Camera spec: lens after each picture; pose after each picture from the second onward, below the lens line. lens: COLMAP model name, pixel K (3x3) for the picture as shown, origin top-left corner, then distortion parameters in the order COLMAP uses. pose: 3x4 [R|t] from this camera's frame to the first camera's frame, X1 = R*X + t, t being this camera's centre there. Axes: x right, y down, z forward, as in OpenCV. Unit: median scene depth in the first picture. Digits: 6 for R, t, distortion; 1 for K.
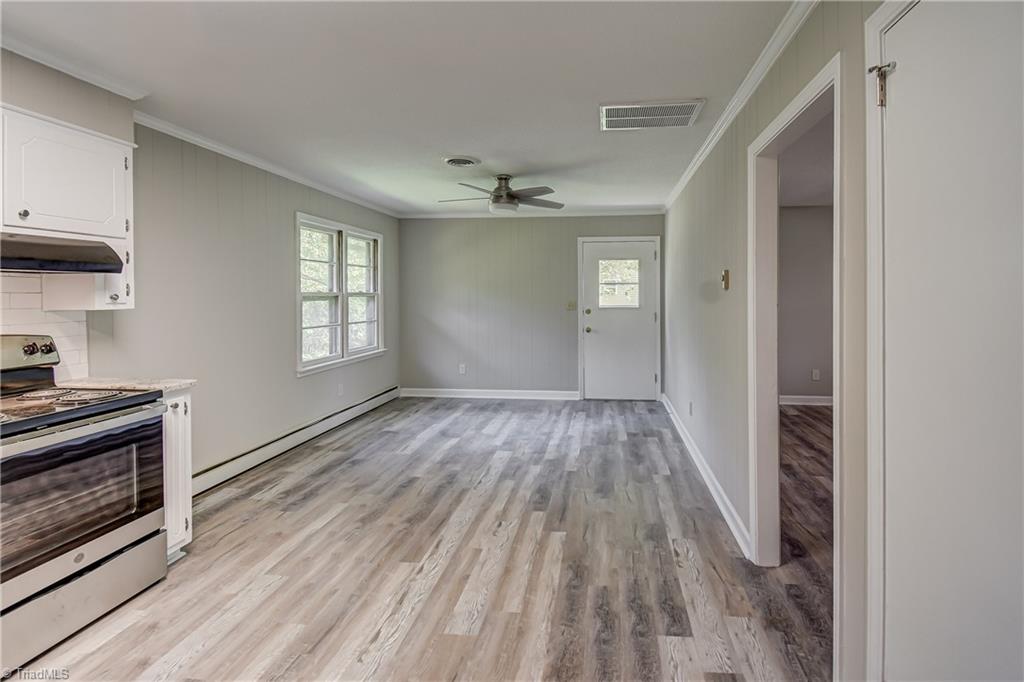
lens RADIAL K [[484.3, 0, 596.4], [0, 484.3, 304.1], [0, 0, 1]] dist [0.019611, -0.008404]
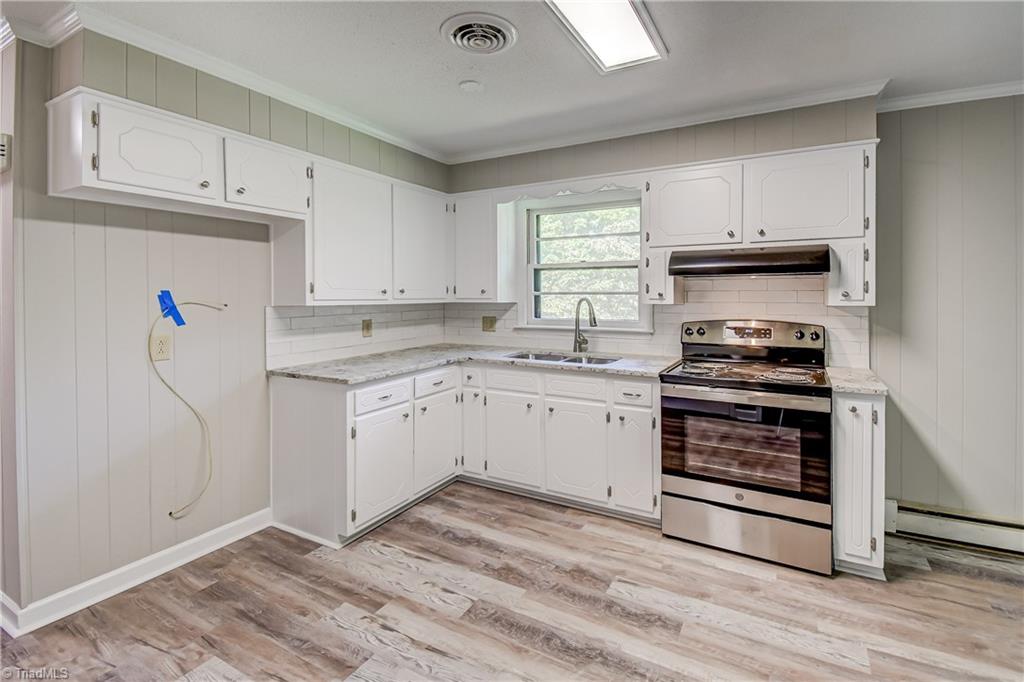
lens RADIAL K [[447.2, 0, 510.7], [0, 447.2, 295.3], [0, 0, 1]] dist [0.003843, -0.004250]
pose [[-0.444297, 0.005503, -0.895862, 0.195462], [-0.012547, 0.999845, 0.012364, -0.013374], [0.895791, 0.016734, -0.444159, 0.739566]]
